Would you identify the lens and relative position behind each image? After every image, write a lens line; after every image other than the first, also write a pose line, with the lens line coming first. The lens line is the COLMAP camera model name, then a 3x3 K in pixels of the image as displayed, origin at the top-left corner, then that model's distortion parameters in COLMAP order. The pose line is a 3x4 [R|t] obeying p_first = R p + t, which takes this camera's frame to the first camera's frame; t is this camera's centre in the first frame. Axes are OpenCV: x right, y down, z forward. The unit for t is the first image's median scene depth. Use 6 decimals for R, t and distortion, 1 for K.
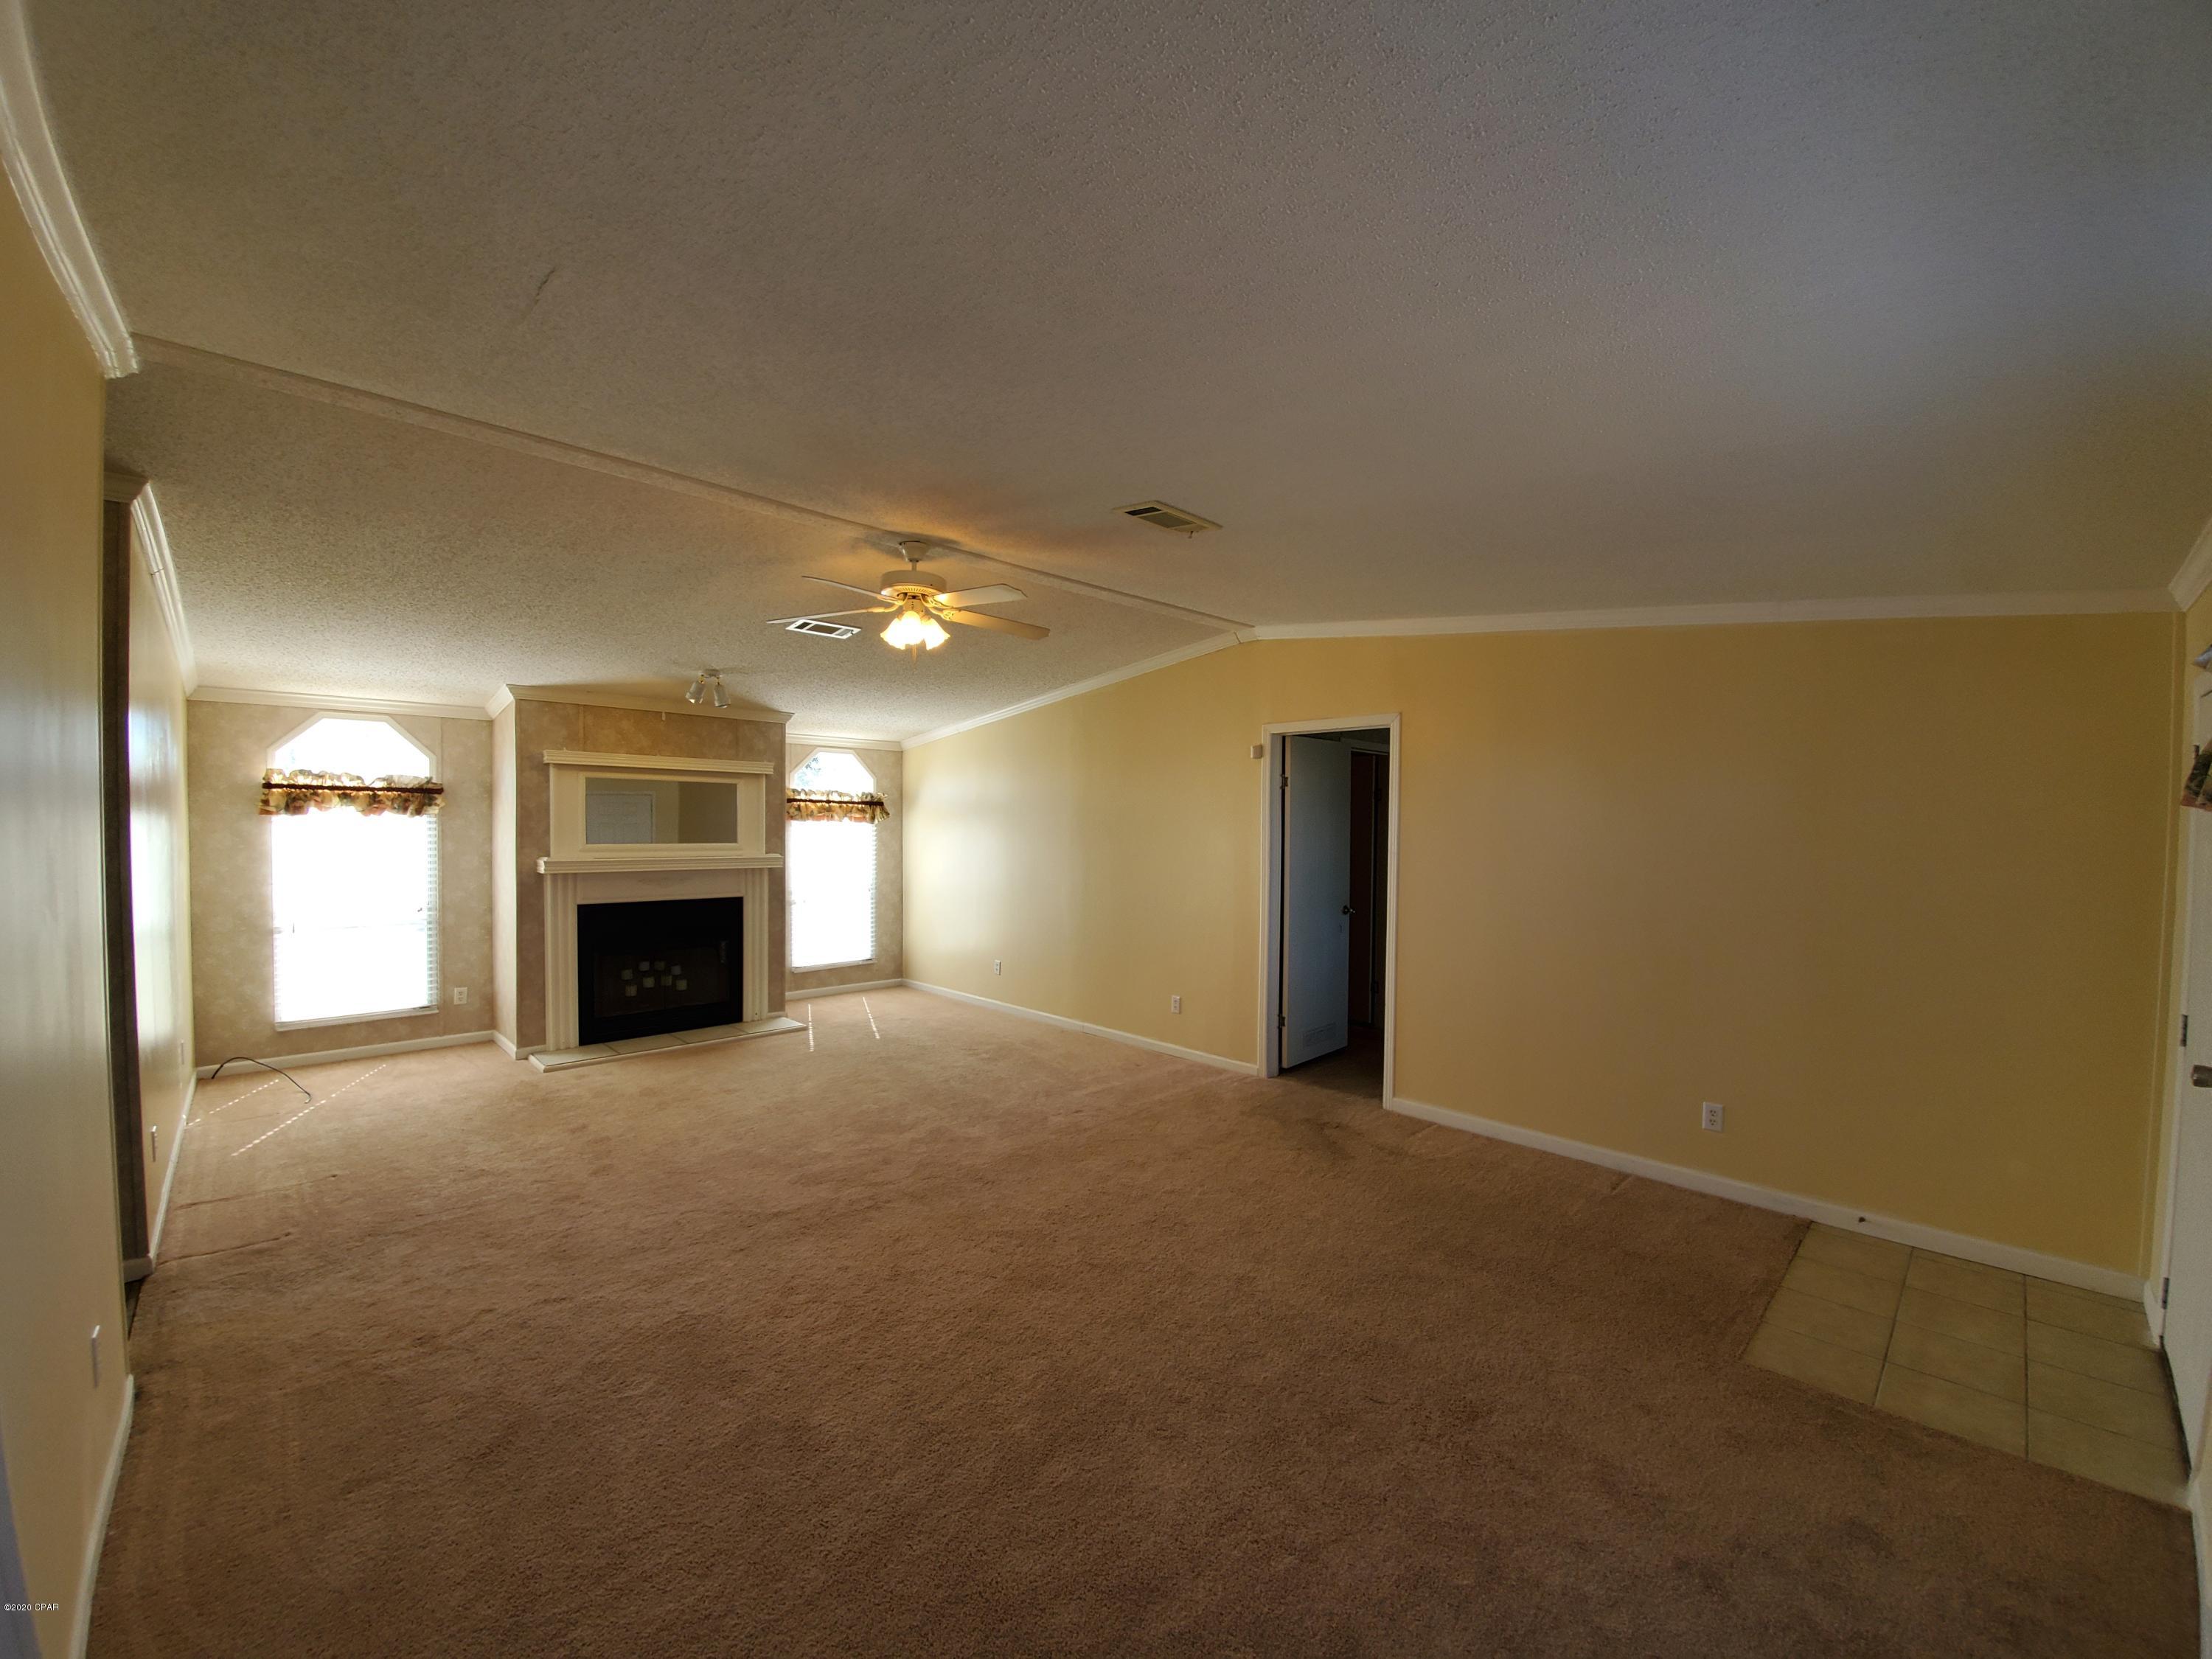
lens RADIAL K [[883.8, 0, 1100.4], [0, 883.8, 844.6], [0, 0, 1]] dist [-0.003743, -0.000721]
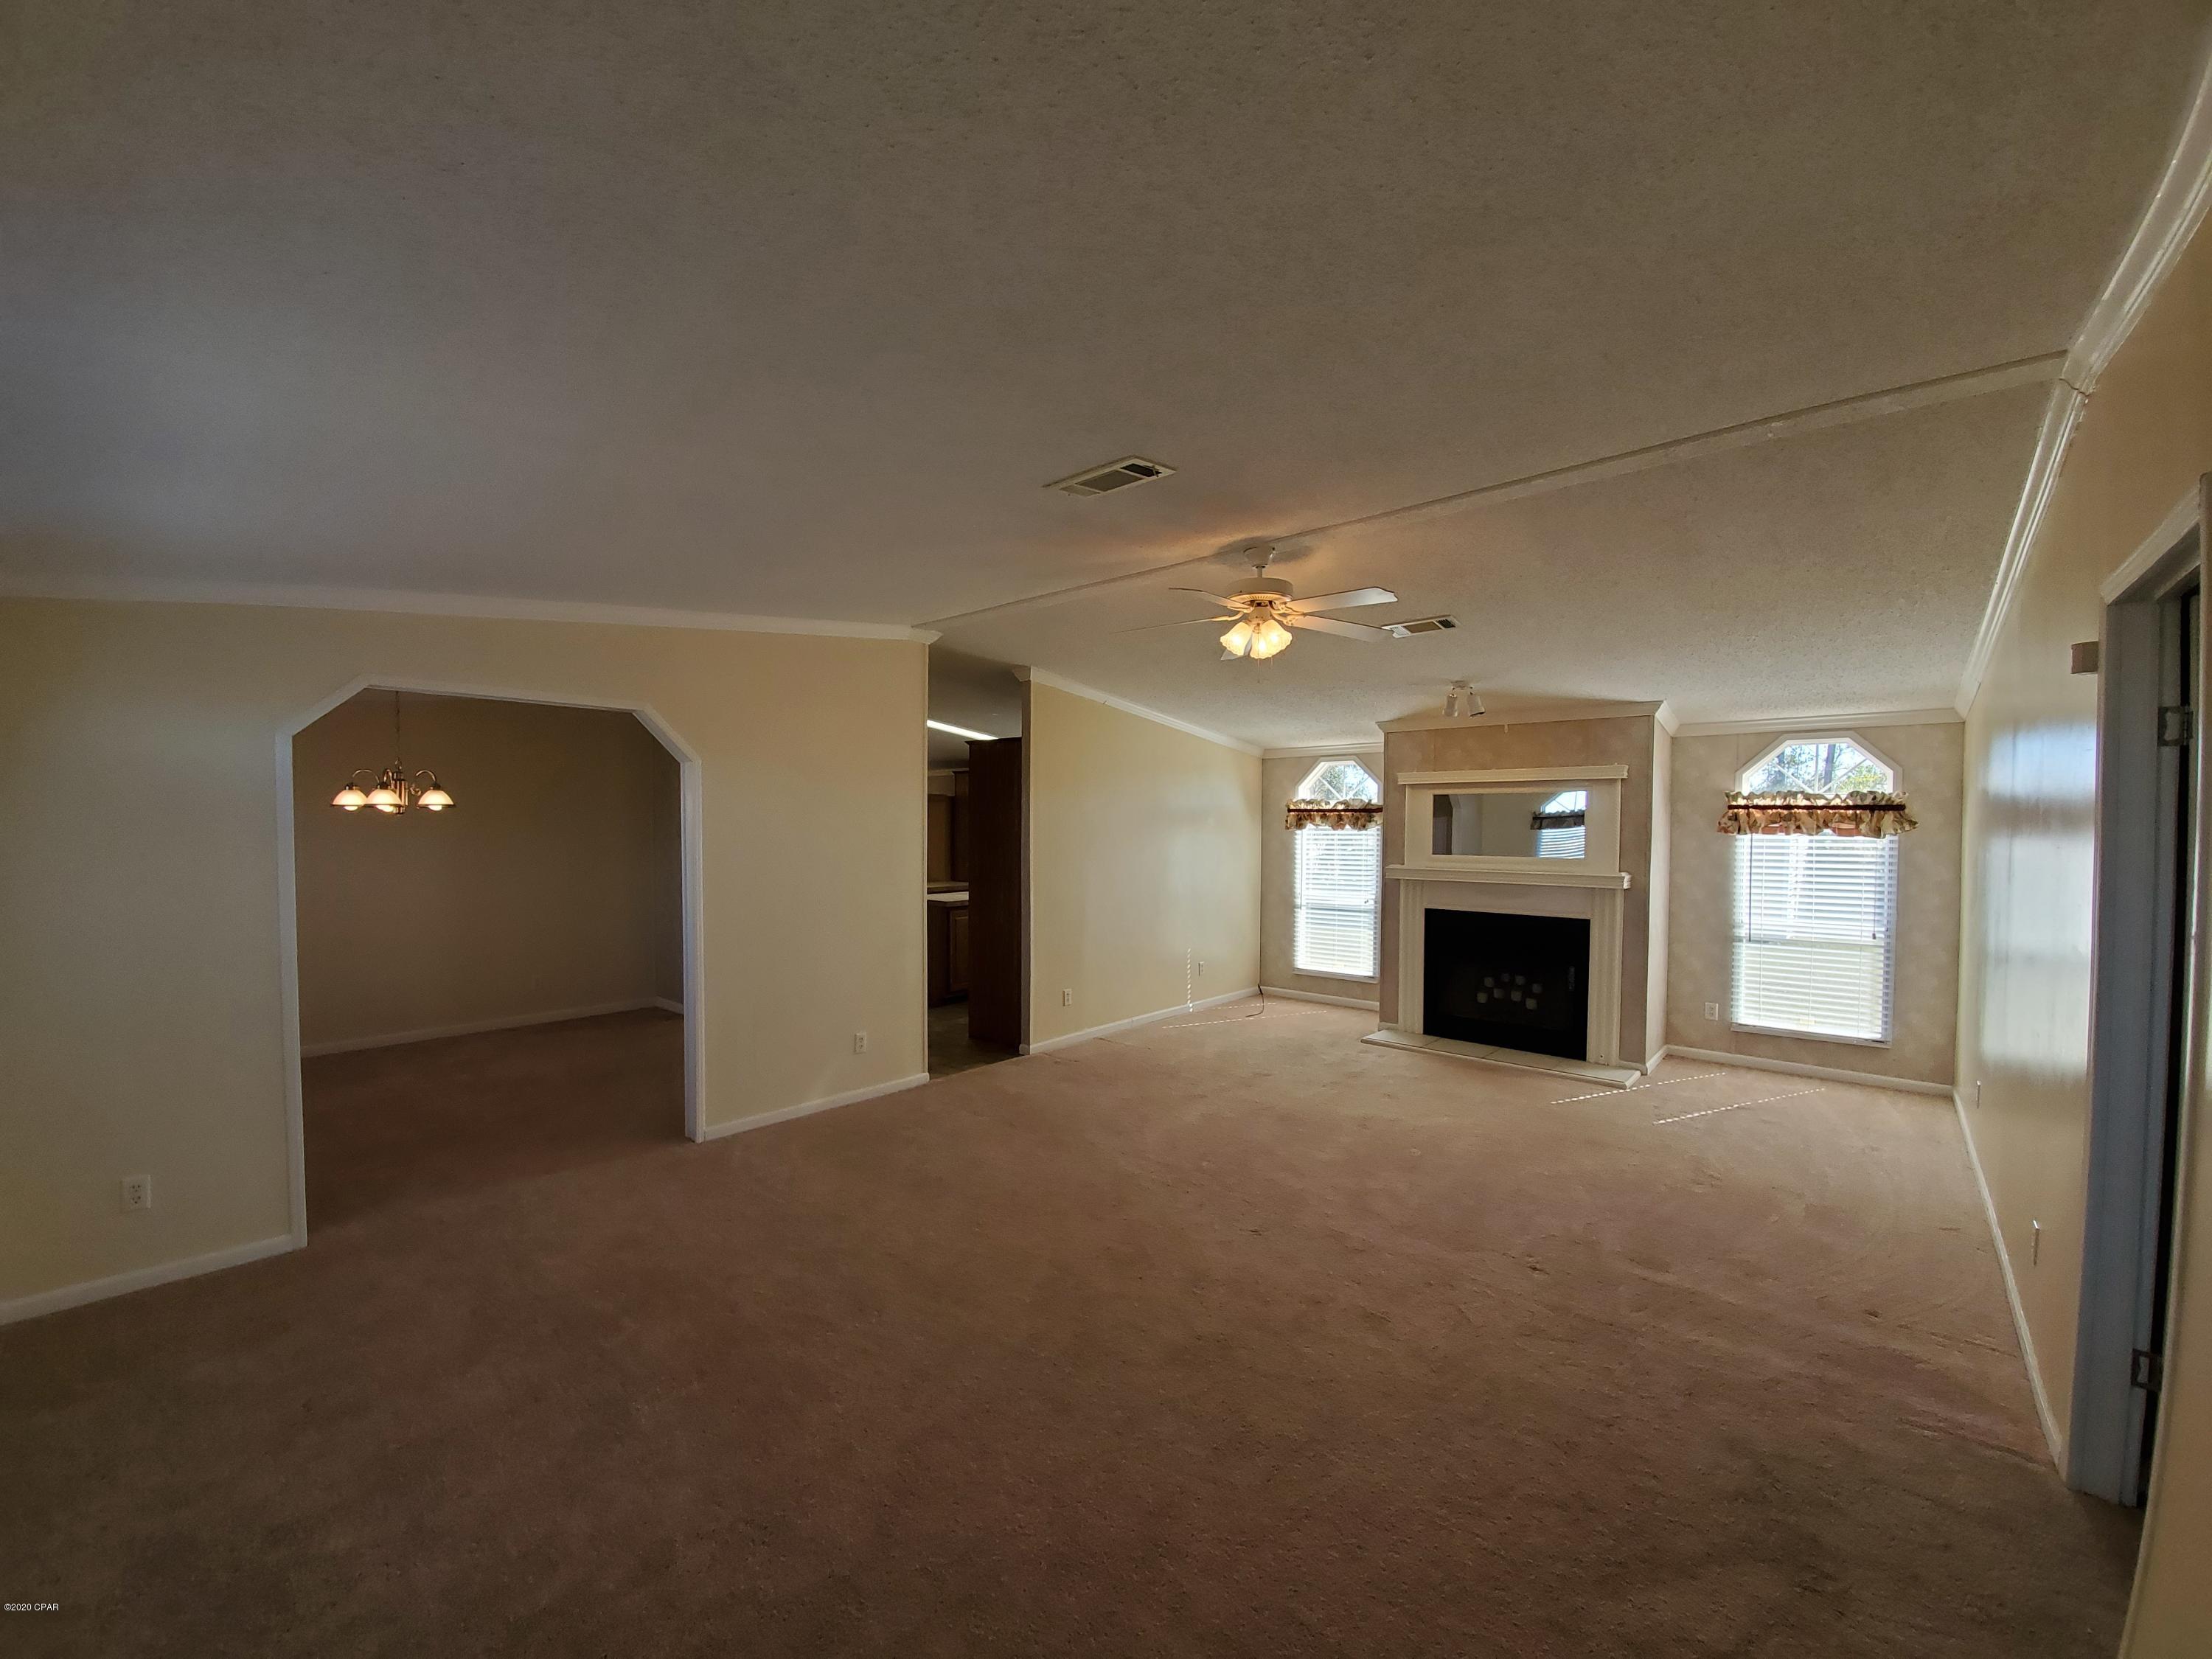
lens RADIAL K [[883.8, 0, 1100.1], [0, 883.8, 821.8], [0, 0, 1]] dist [-0.003743, -0.000721]
pose [[0.076902, -0.016167, -0.996908, 0.479194], [-0.030286, 0.999369, -0.018543, -0.007770], [0.996579, 0.031619, 0.076364, 0.478795]]
